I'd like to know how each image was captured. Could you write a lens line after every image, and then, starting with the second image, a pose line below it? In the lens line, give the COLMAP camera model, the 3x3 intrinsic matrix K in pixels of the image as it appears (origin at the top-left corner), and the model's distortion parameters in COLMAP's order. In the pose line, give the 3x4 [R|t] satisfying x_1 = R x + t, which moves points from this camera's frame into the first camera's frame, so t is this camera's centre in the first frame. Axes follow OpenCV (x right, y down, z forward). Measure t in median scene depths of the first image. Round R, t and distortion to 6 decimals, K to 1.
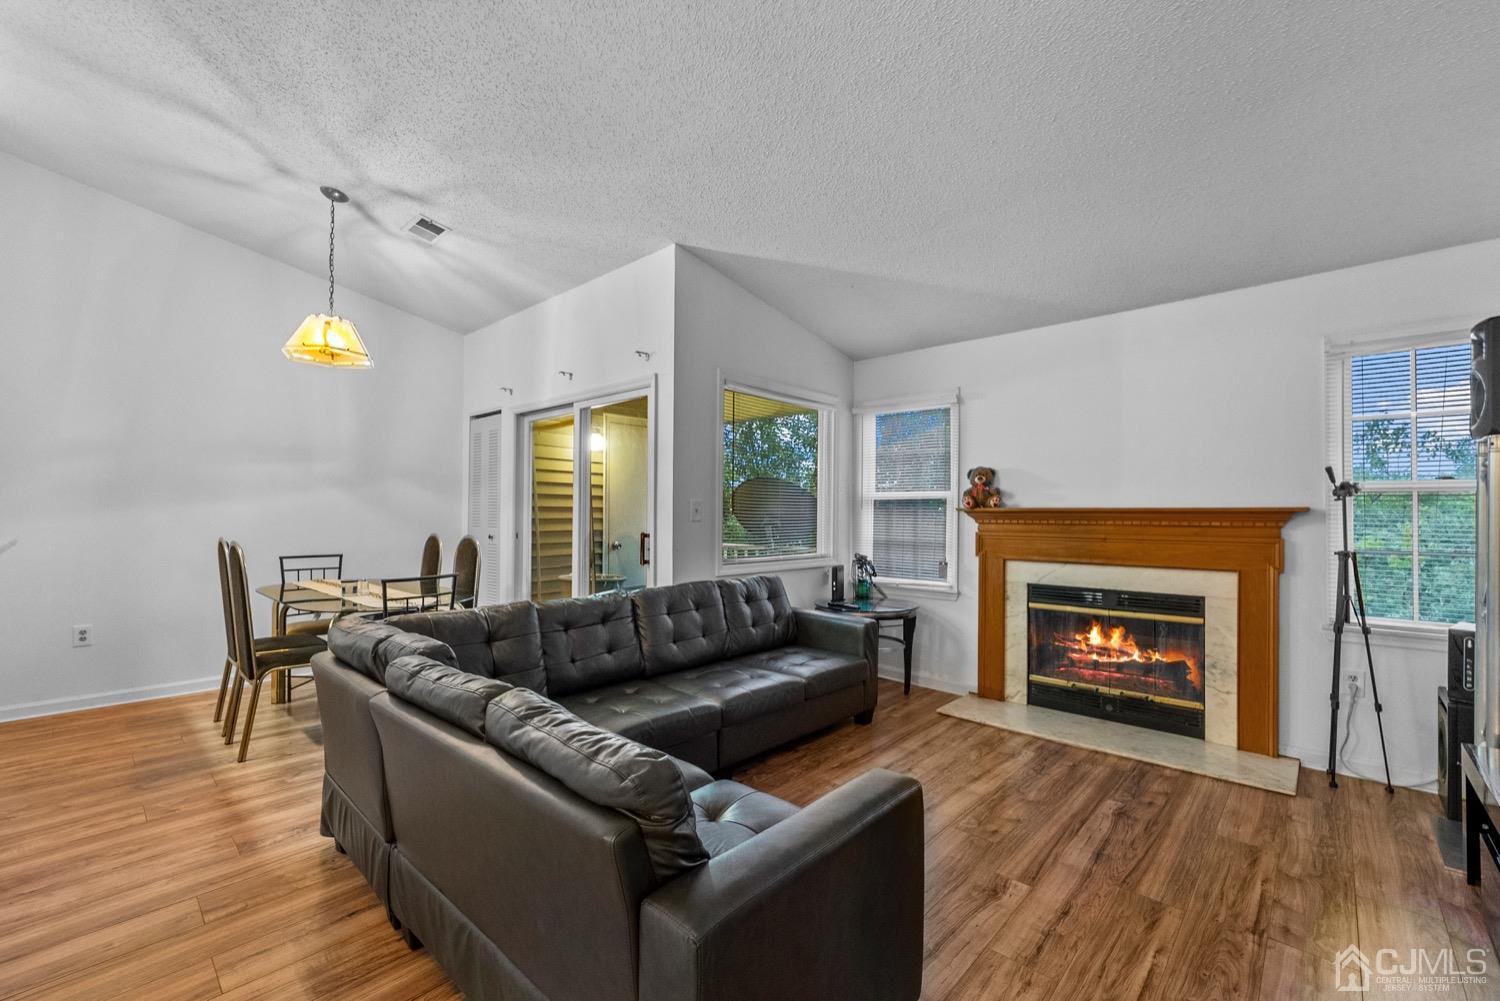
lens RADIAL K [[615.9, 0, 748.1], [0, 615.9, 507.7], [0, 0, 1]] dist [-0.002404, 0.000501]
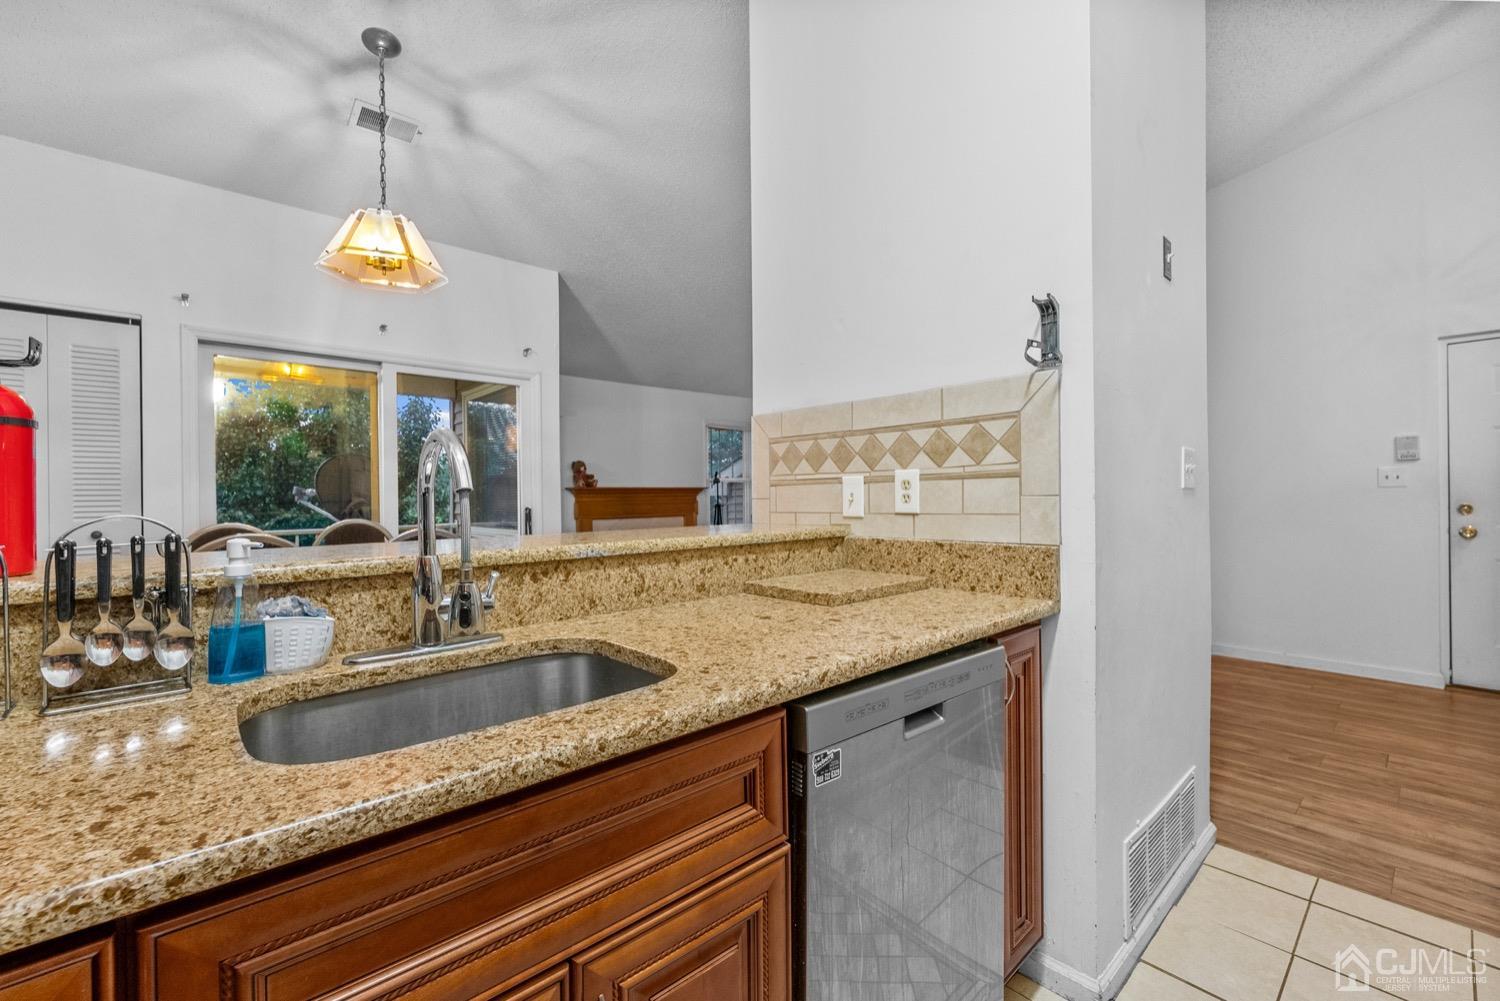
lens RADIAL K [[615.9, 0, 760.1], [0, 615.9, 499.2], [0, 0, 1]] dist [-0.002404, 0.000501]
pose [[0.078641, -0.015875, 0.996777, -1.293294], [-0.002215, 0.999868, 0.016099, 0.004714], [-0.996901, -0.003474, 0.078596, 0.484296]]
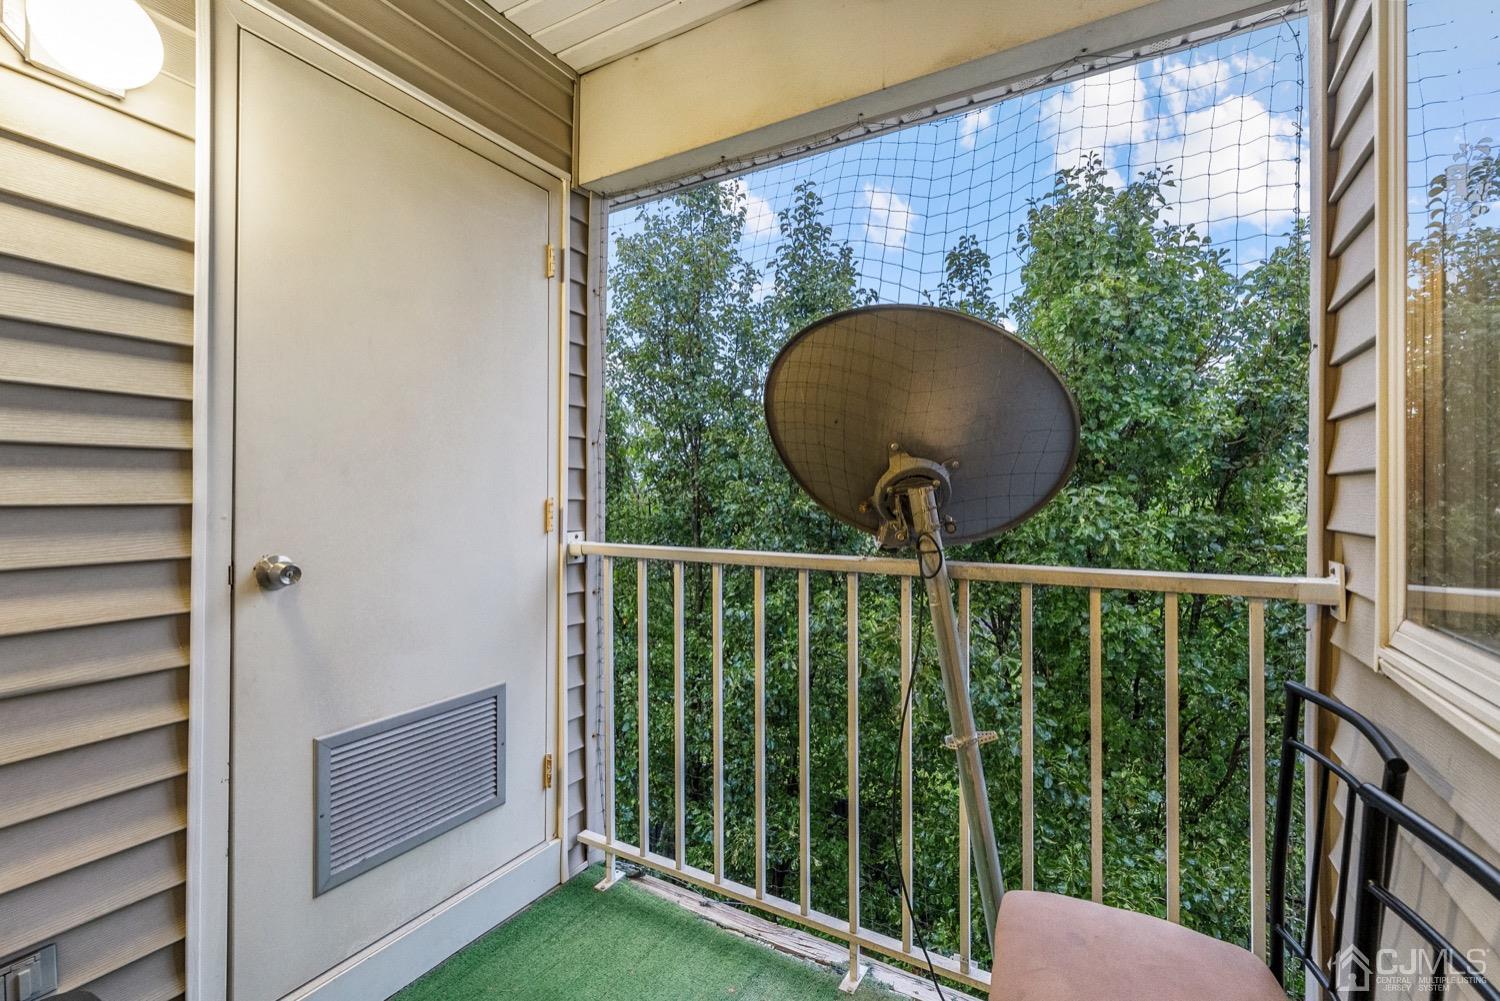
lens RADIAL K [[615.9, 0, 737.8], [0, 615.9, 495.0], [0, 0, 1]] dist [-0.002404, 0.000501]
pose [[0.979809, -0.001456, 0.199930, -0.137688], [-0.001420, 0.999898, 0.014240, 0.044043], [-0.199930, -0.014237, 0.979707, 1.126191]]
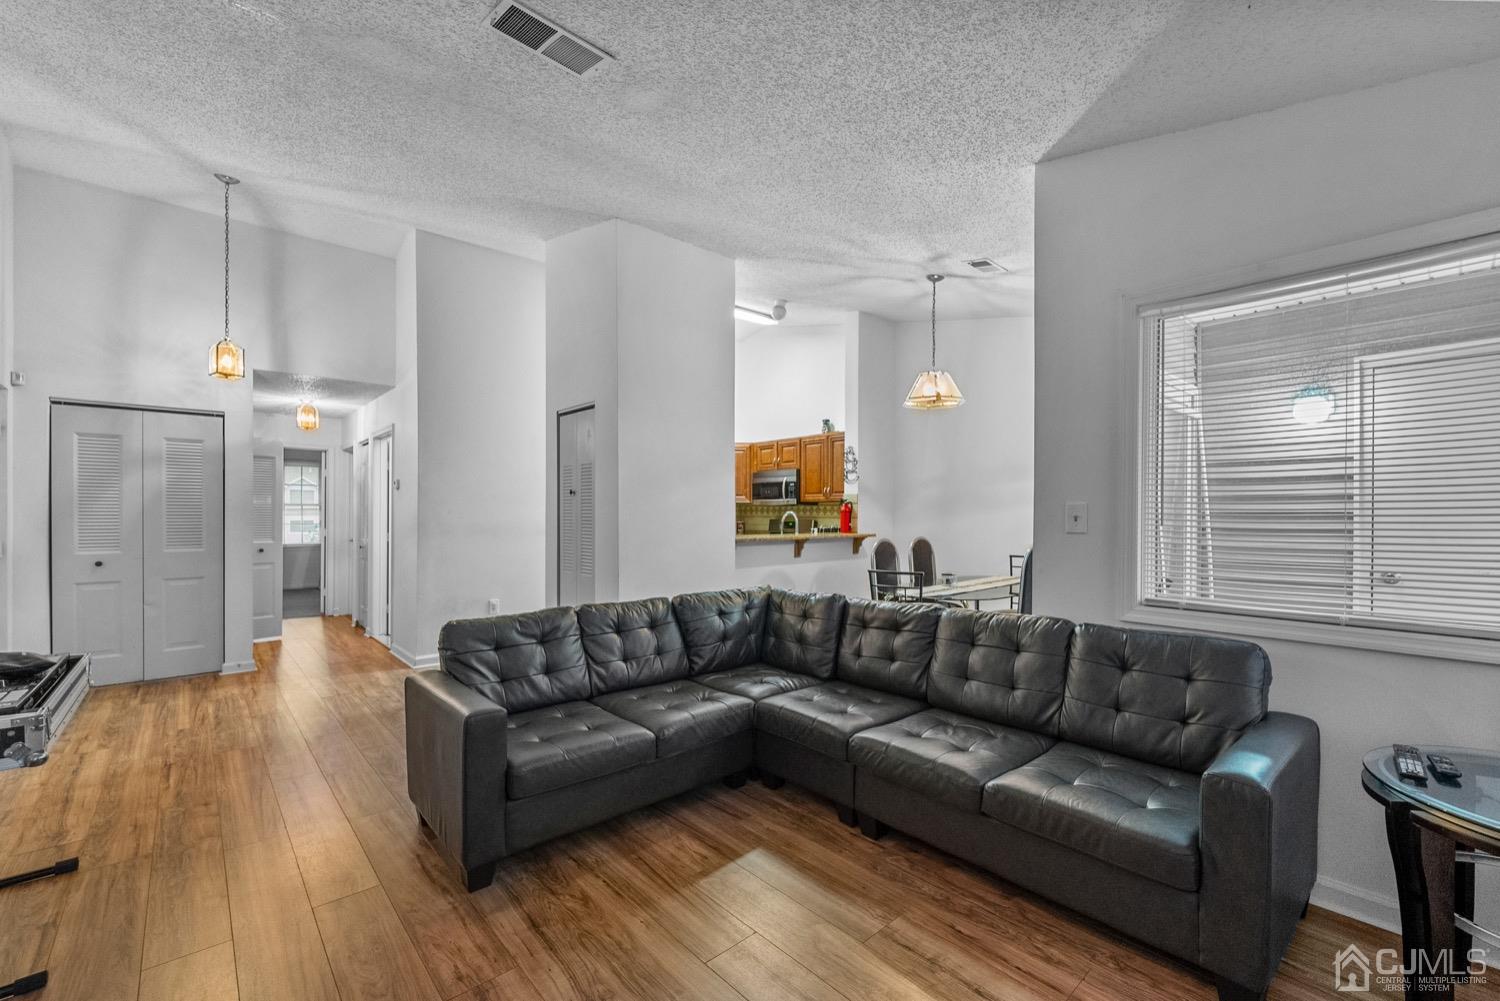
lens RADIAL K [[615.9, 0, 770.4], [0, 615.9, 526.9], [0, 0, 1]] dist [-0.002404, 0.000501]
pose [[-0.068364, 0.012658, -0.997580, 0.636140], [0.009759, 0.999880, 0.012019, 0.001677], [0.997613, -0.008913, -0.068480, 0.704642]]
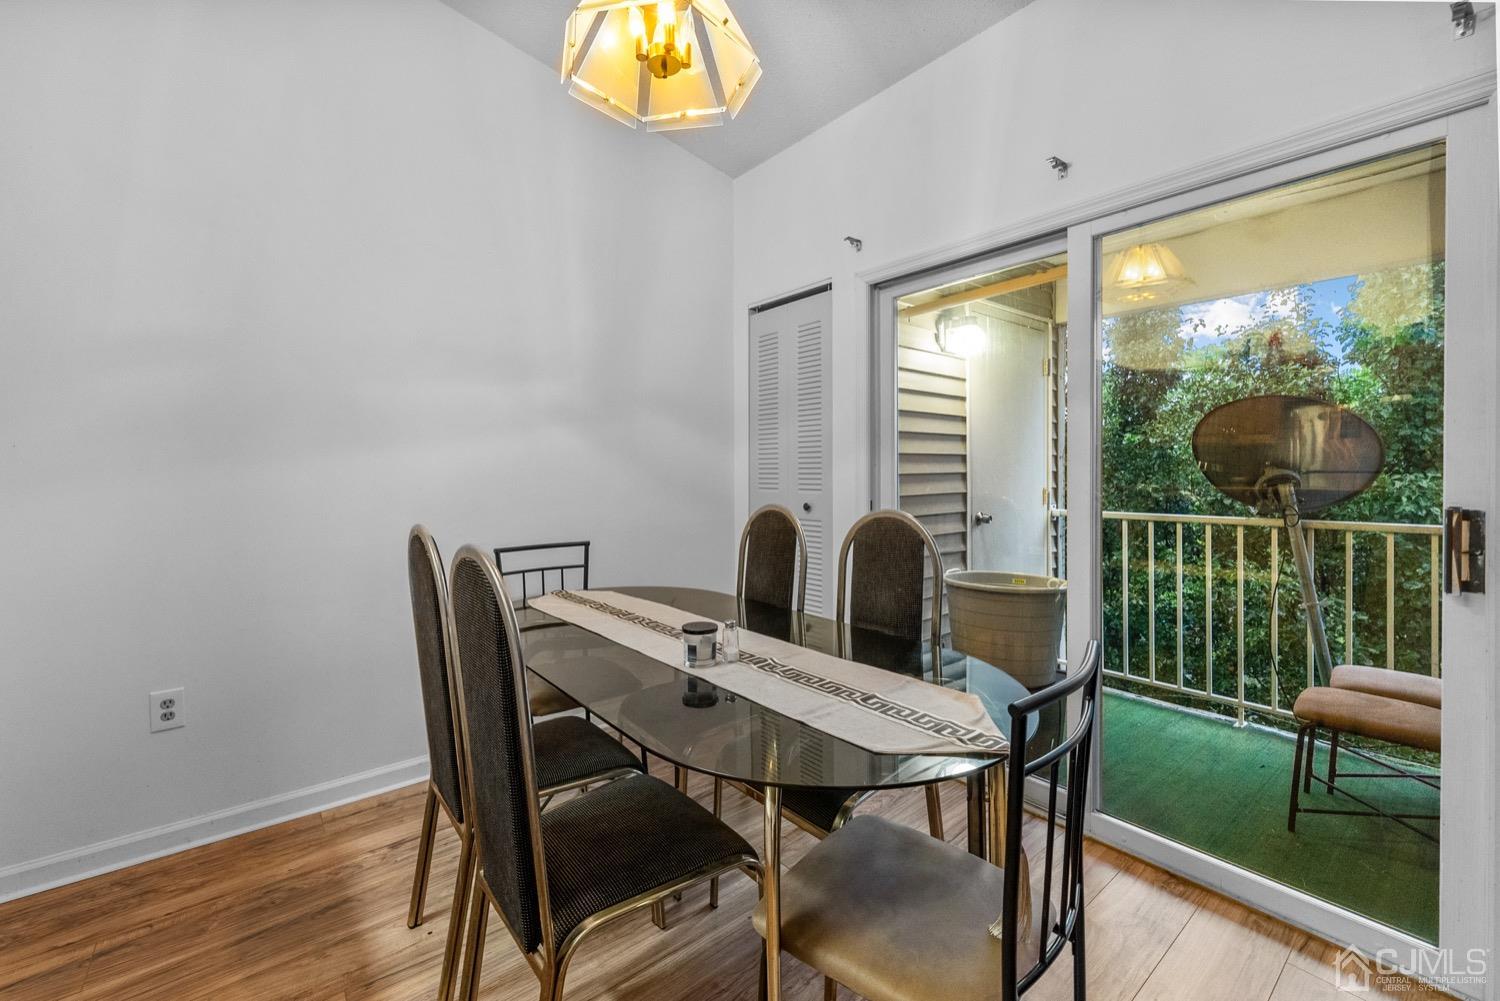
lens RADIAL K [[615.9, 0, 747.6], [0, 615.9, 479.6], [0, 0, 1]] dist [-0.002404, 0.000501]
pose [[0.990376, -0.008921, -0.138113, -0.541619], [0.012808, 0.999546, 0.027282, 0.007039], [0.137807, -0.028788, 0.990041, 0.577238]]
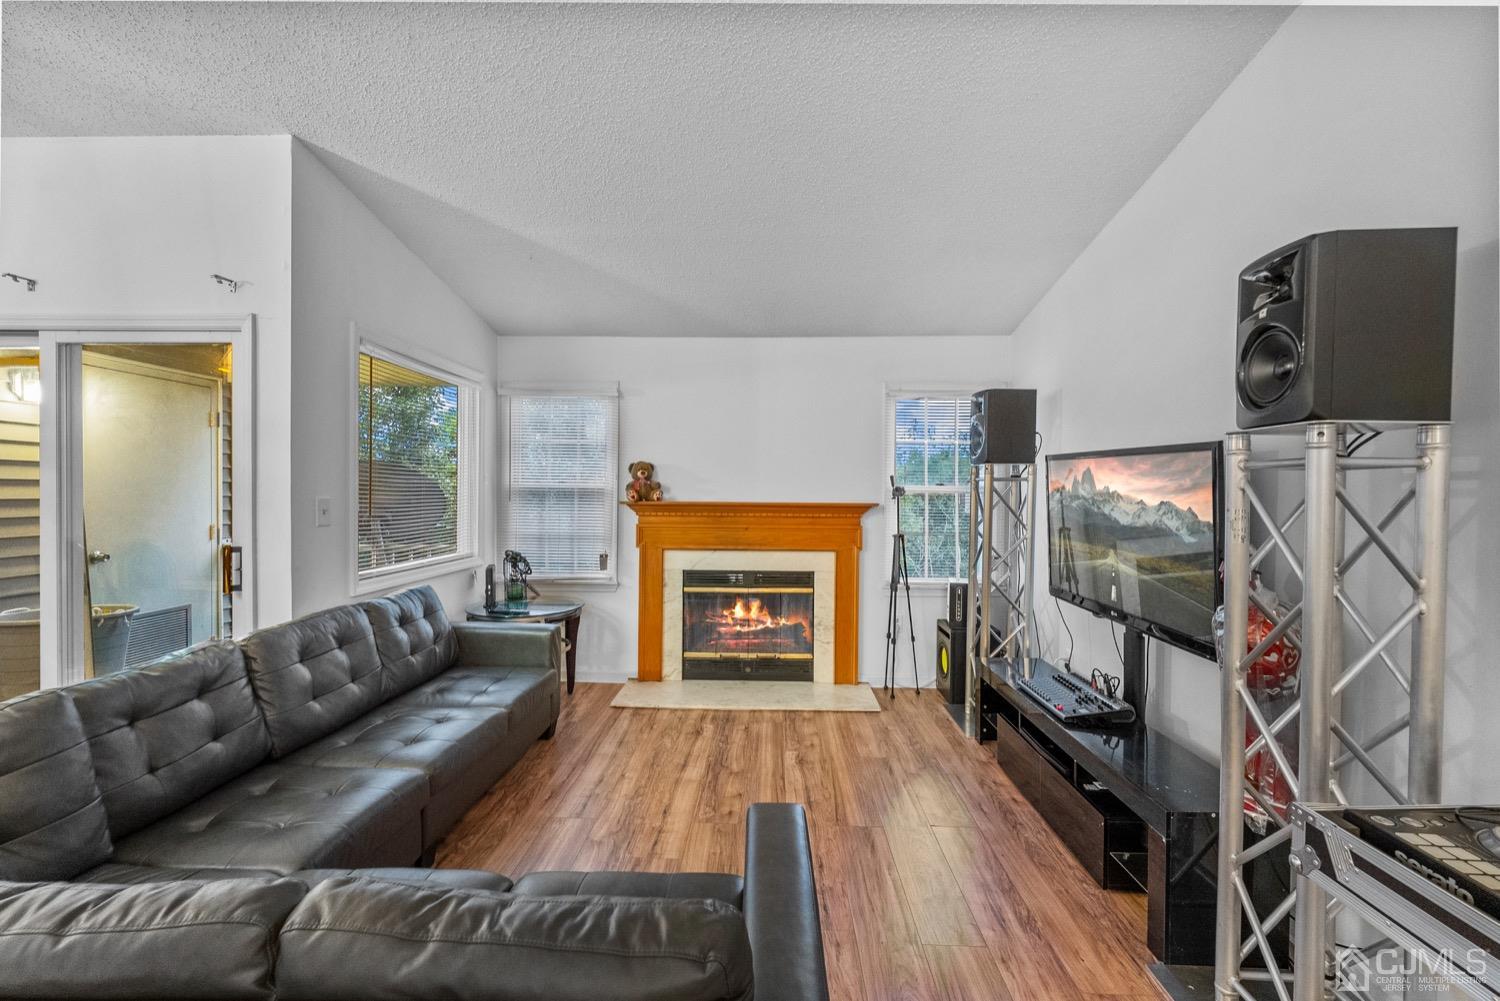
lens RADIAL K [[615.9, 0, 752.2], [0, 615.9, 500.0], [0, 0, 1]] dist [-0.002404, 0.000501]
pose [[0.754472, -0.011371, 0.656234, -0.181981], [-0.011470, 0.999469, 0.030506, -0.038756], [-0.656232, -0.030543, 0.753941, 0.111734]]
